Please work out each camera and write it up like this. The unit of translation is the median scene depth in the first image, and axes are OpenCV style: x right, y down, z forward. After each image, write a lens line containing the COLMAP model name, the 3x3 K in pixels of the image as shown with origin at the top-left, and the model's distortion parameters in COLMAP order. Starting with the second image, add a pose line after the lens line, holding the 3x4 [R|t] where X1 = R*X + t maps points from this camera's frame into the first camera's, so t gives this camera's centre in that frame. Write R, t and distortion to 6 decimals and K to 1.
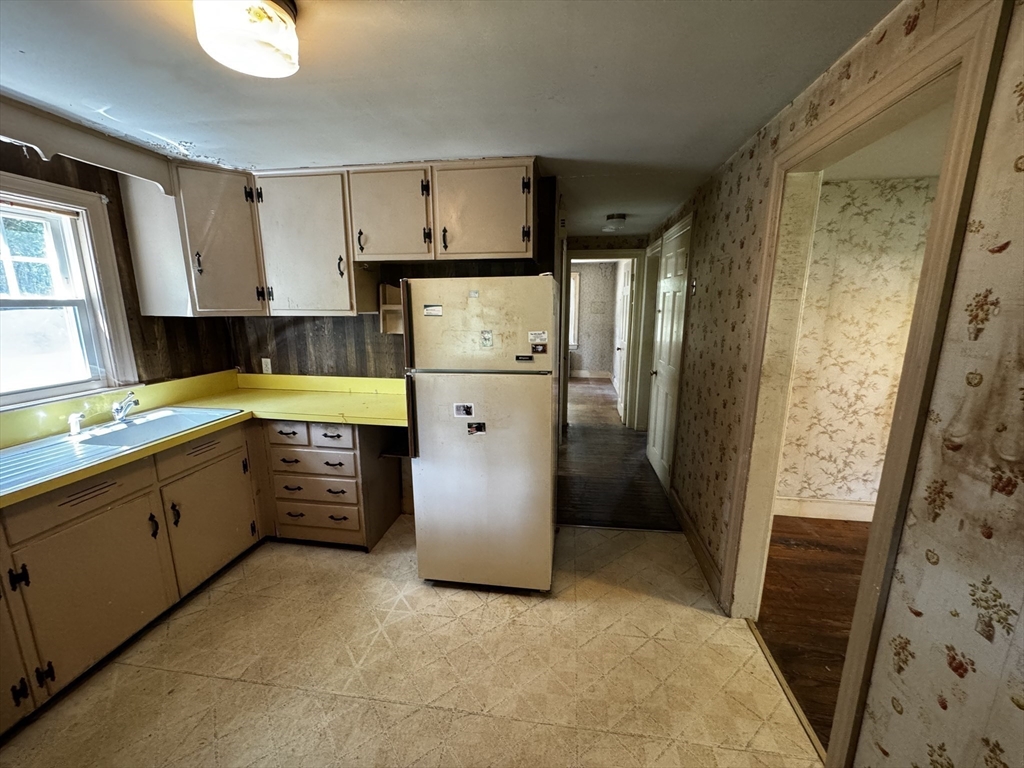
lens RADIAL K [[408.2, 0, 511.4], [0, 408.2, 383.5], [0, 0, 1]] dist [-0.002142, -0.000098]
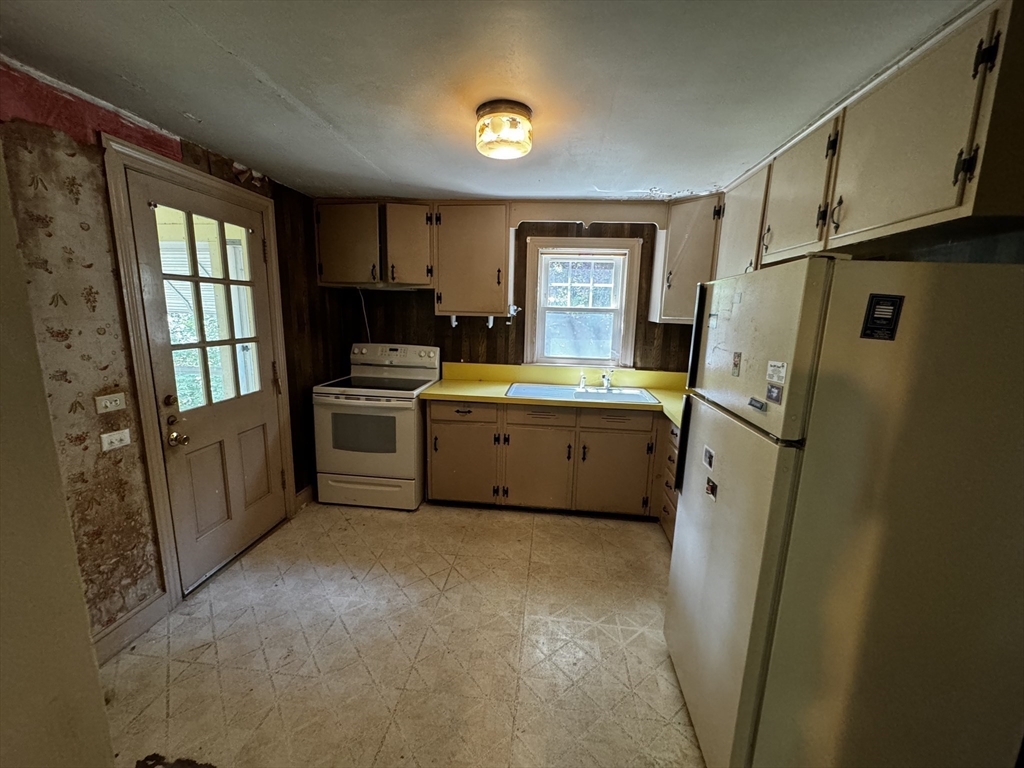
lens RADIAL K [[408.2, 0, 511.4], [0, 408.2, 383.5], [0, 0, 1]] dist [-0.002142, -0.000098]
pose [[0.038506, 0.177779, -0.983317, 0.478967], [-0.220999, 0.961194, 0.165125, -0.088973], [0.974514, 0.210954, 0.076301, 0.489344]]
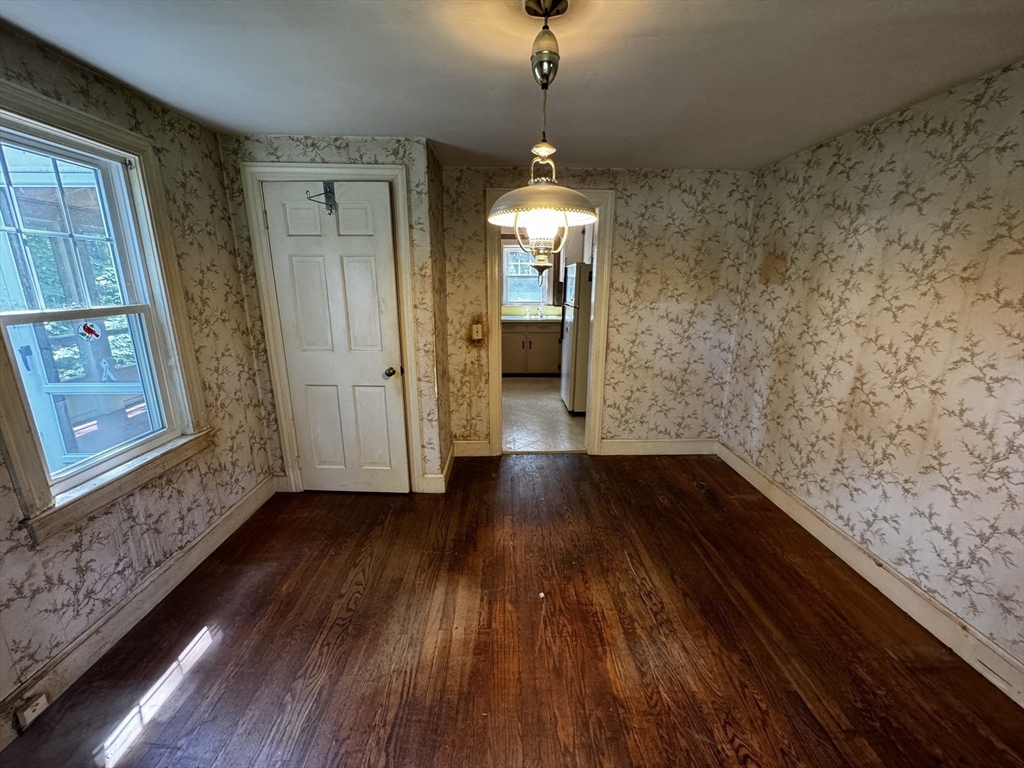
lens RADIAL K [[408.9, 0, 513.0], [0, 408.9, 383.3], [0, 0, 1]] dist [-0.001559, 0.000118]
pose [[0.171119, 0.244018, -0.954554, 1.871456], [-0.198340, 0.957541, 0.209226, -0.022747], [0.965080, 0.153524, 0.212252, 0.212806]]
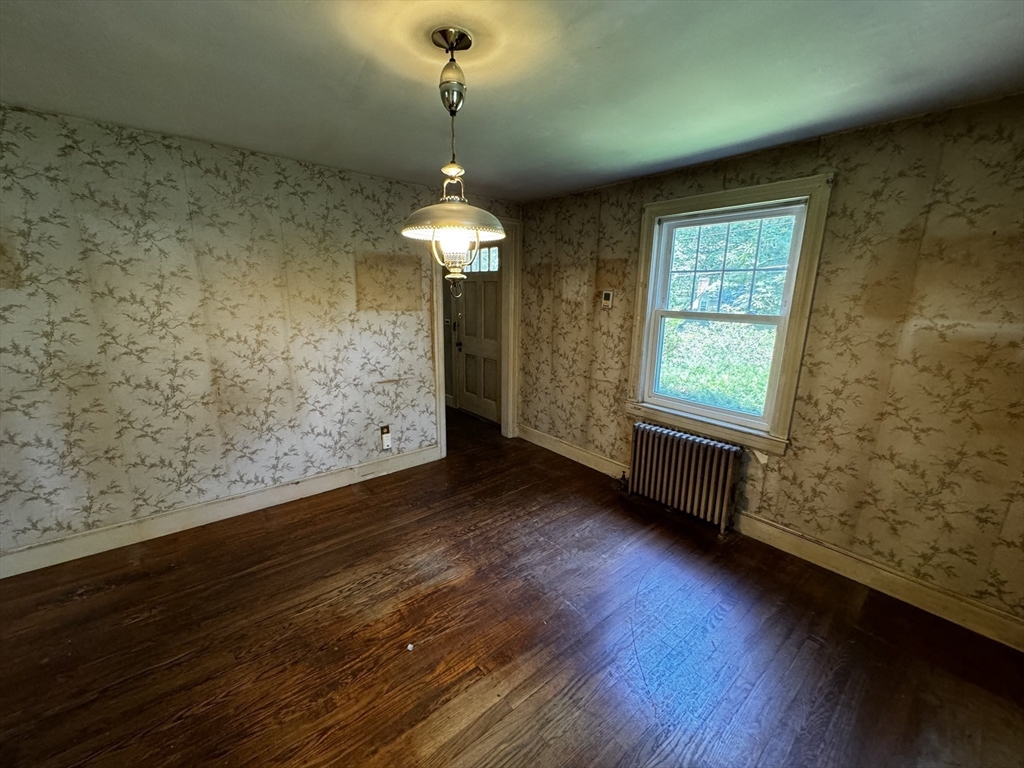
lens RADIAL K [[408.2, 0, 511.4], [0, 408.2, 383.5], [0, 0, 1]] dist [-0.002142, -0.000098]
pose [[0.671980, -0.151398, 0.724928, 0.844128], [0.128334, 0.987876, 0.087353, 0.048374], [-0.729365, 0.034333, 0.683263, -0.137469]]
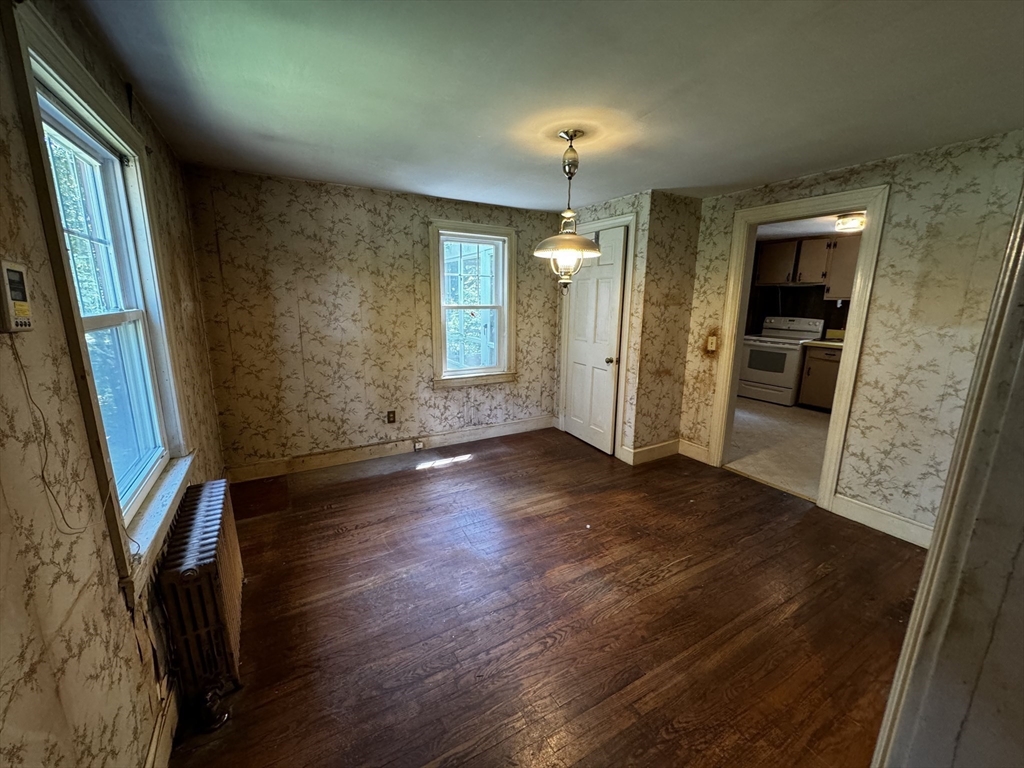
lens RADIAL K [[408.9, 0, 513.0], [0, 408.9, 383.3], [0, 0, 1]] dist [-0.001559, 0.000118]
pose [[-0.783219, 0.119108, -0.610230, 1.983557], [-0.133761, 0.926216, 0.352464, -0.171980], [0.607187, 0.357682, -0.709498, 1.047153]]
